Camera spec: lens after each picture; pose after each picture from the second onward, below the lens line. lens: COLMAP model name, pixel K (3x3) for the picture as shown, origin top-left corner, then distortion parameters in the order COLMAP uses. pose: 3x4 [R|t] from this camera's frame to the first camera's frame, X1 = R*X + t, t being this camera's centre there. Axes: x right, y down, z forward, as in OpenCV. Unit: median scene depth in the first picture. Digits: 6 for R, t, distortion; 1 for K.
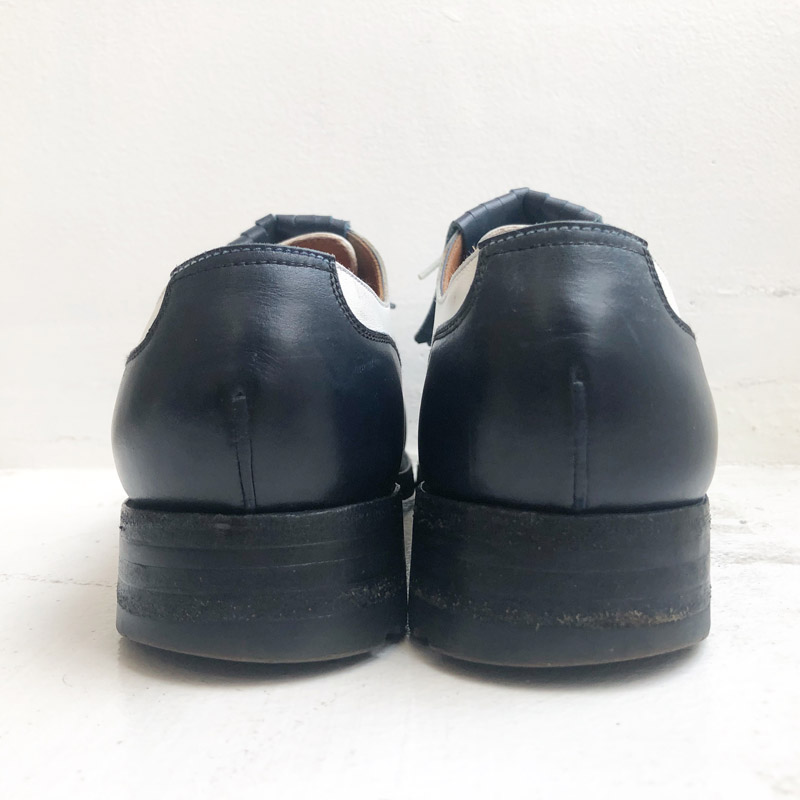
lens RADIAL K [[962.0, 0, 391.7], [0, 962.0, 400.8], [0, 0, 1]] dist [-0.030112, 0.095183]
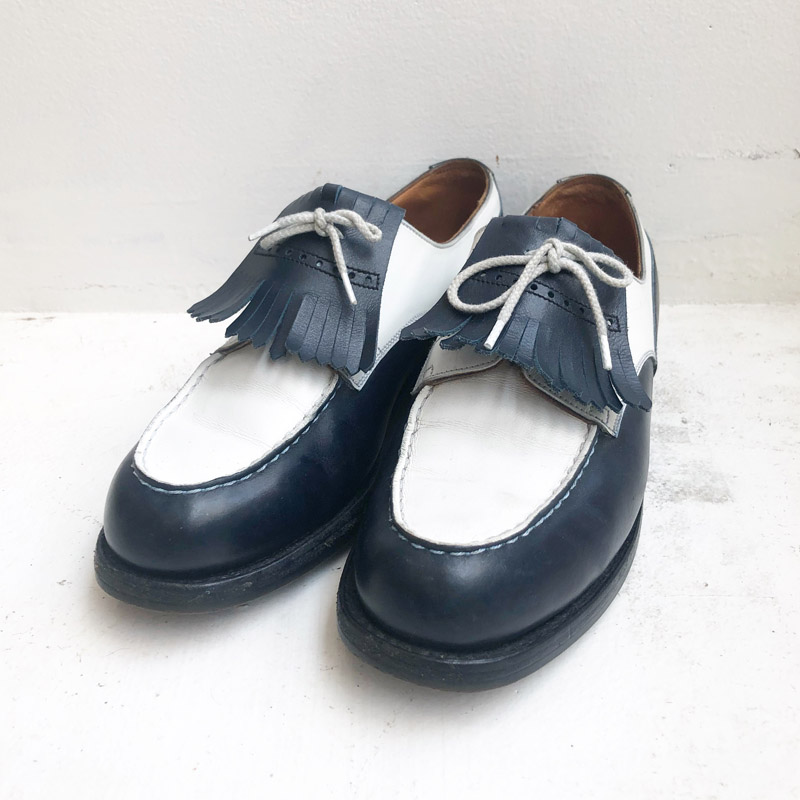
lens RADIAL K [[962.0, 0, 391.7], [0, 962.0, 400.8], [0, 0, 1]] dist [-0.030112, 0.095183]
pose [[0.999033, -0.033825, 0.028086, -0.036012], [0.016033, 0.875122, 0.483637, -0.397077], [-0.040938, -0.482719, 0.874818, -0.044640]]
